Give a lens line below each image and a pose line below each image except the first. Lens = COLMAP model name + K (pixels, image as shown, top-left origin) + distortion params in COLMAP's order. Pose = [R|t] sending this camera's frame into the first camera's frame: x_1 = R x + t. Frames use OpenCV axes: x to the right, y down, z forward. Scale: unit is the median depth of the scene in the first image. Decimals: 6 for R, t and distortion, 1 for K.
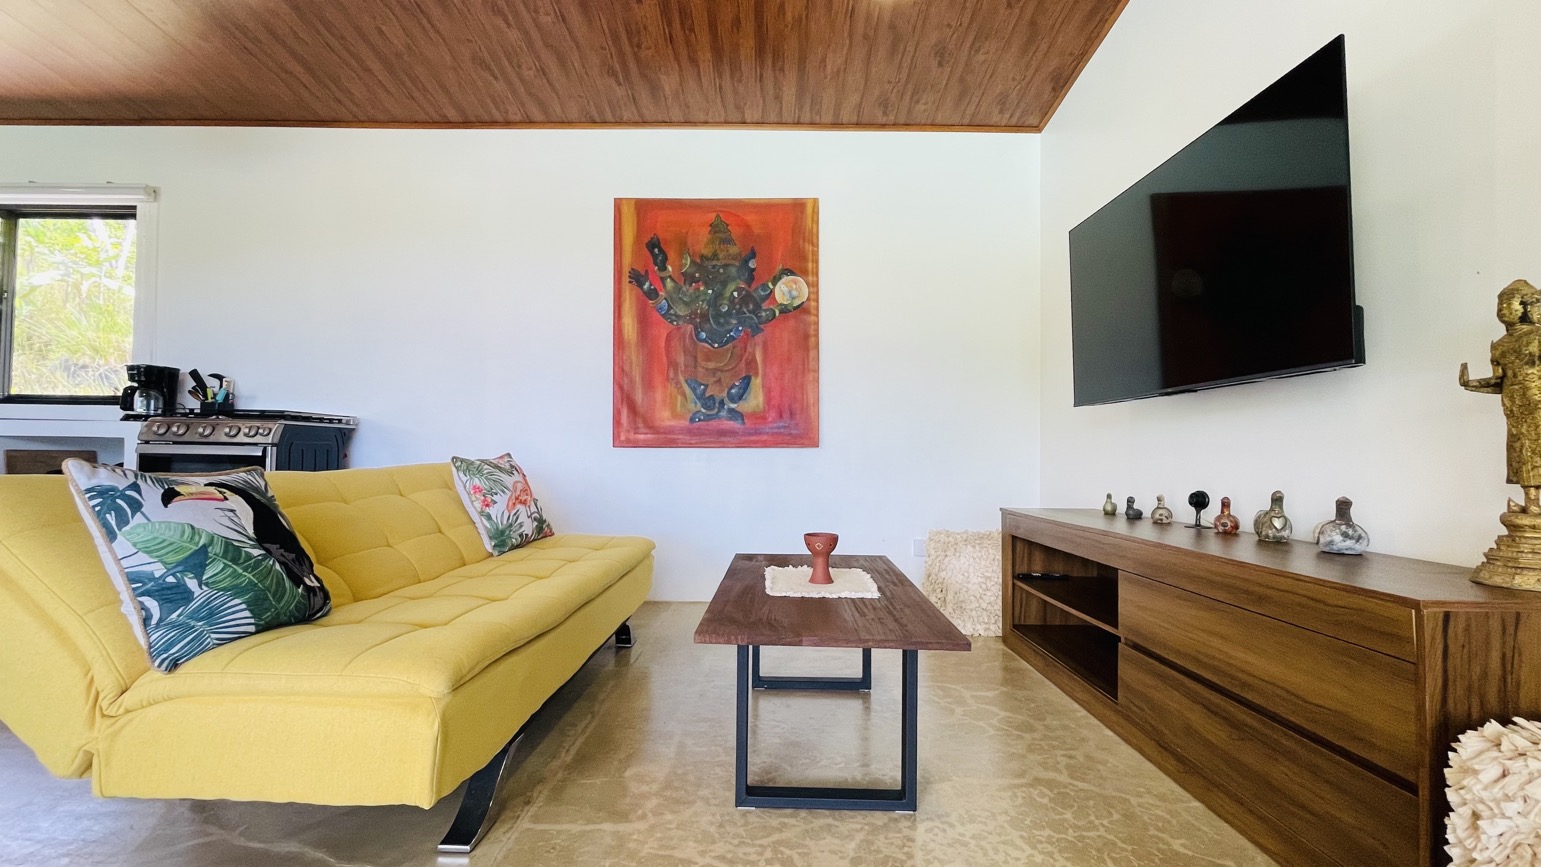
lens RADIAL K [[637.1, 0, 765.2], [0, 637.1, 436.8], [0, 0, 1]] dist [0.000071, 0.000121]
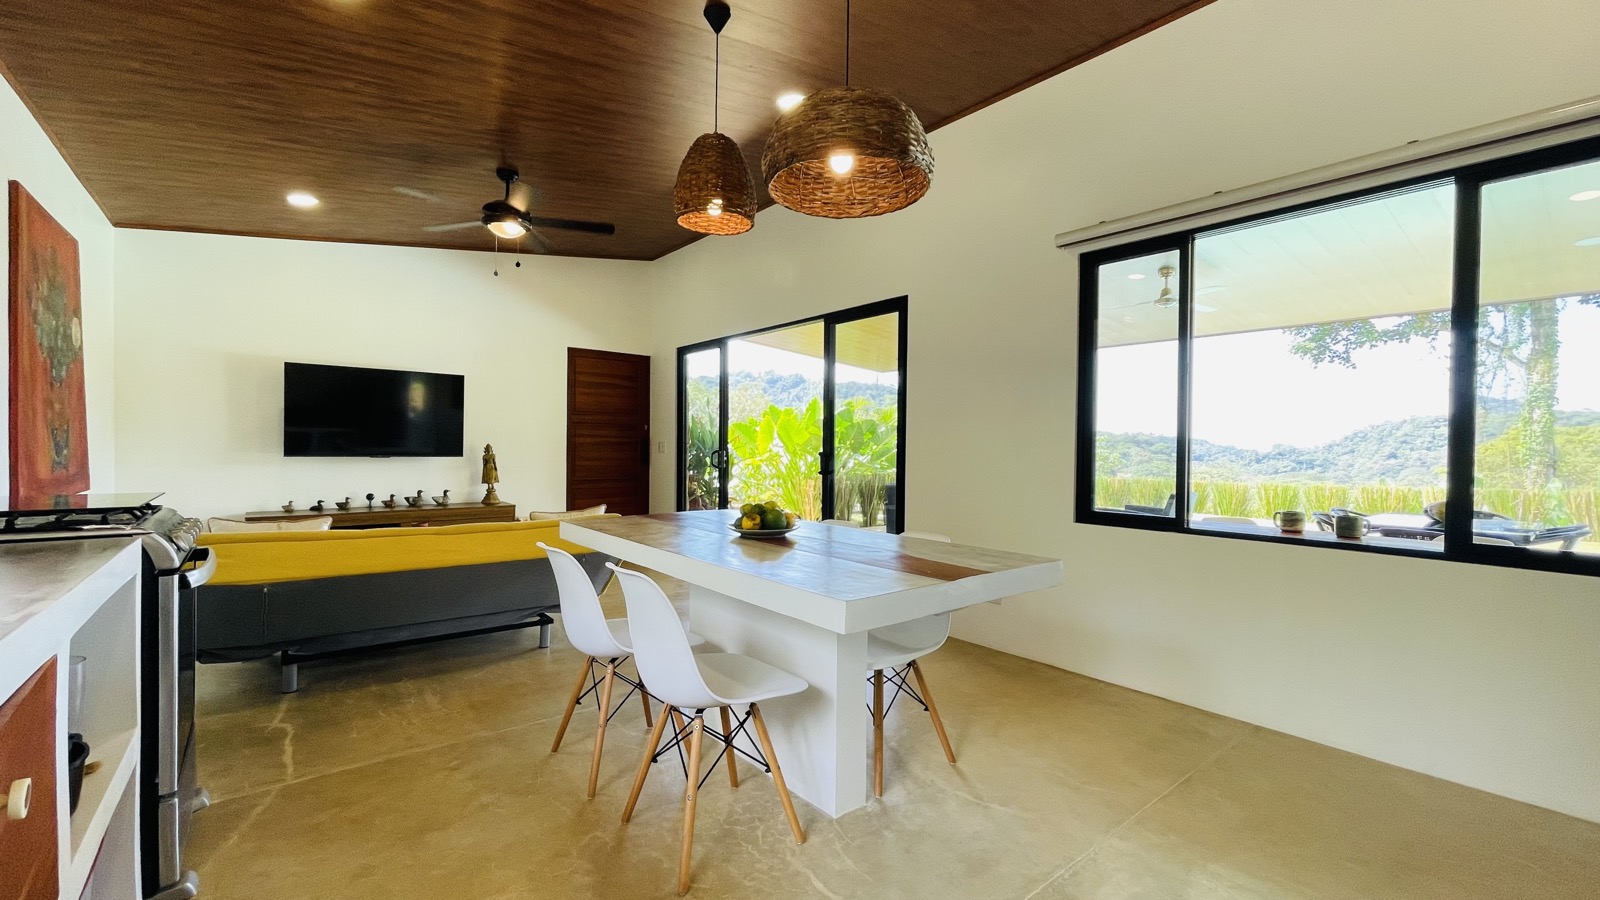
lens RADIAL K [[661.5, 0, 794.5], [0, 661.5, 453.4], [0, 0, 1]] dist [0.000071, 0.000121]
pose [[-0.624696, -0.031561, 0.780230, -1.452491], [-0.043205, 0.999049, 0.005819, -0.097914], [-0.779672, -0.030075, -0.625466, 0.770988]]
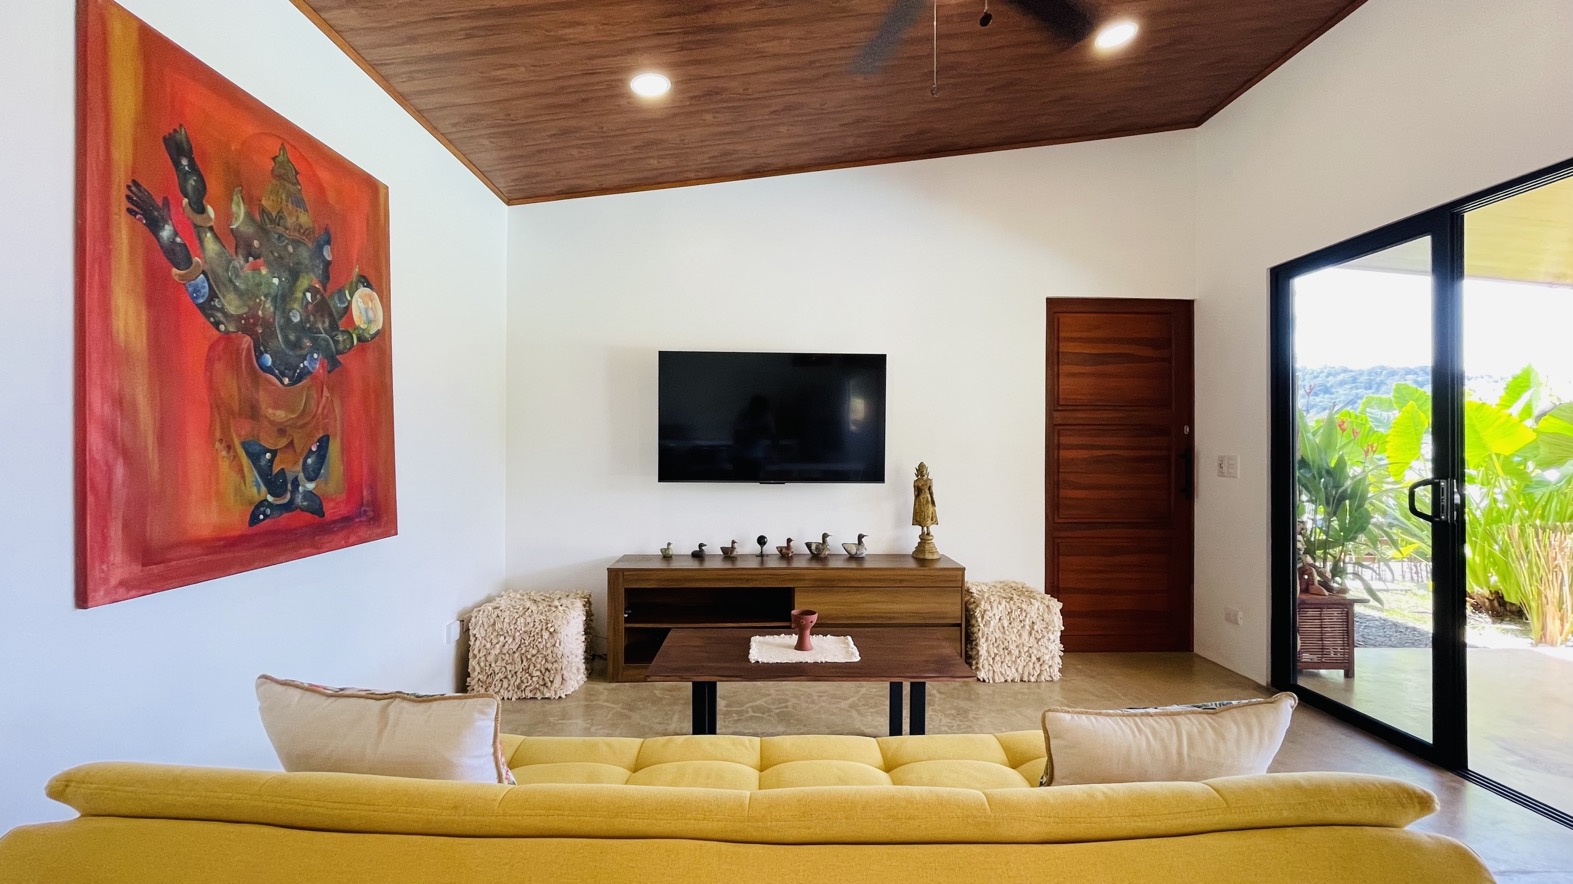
lens RADIAL K [[650.3, 0, 781.1], [0, 650.3, 445.4], [0, 0, 1]] dist [0.000071, 0.000121]
pose [[-0.027868, -0.006823, 0.999588, -0.662979], [-0.032562, 0.999452, 0.005914, -0.104009], [-0.999081, -0.032383, -0.028074, 0.575786]]
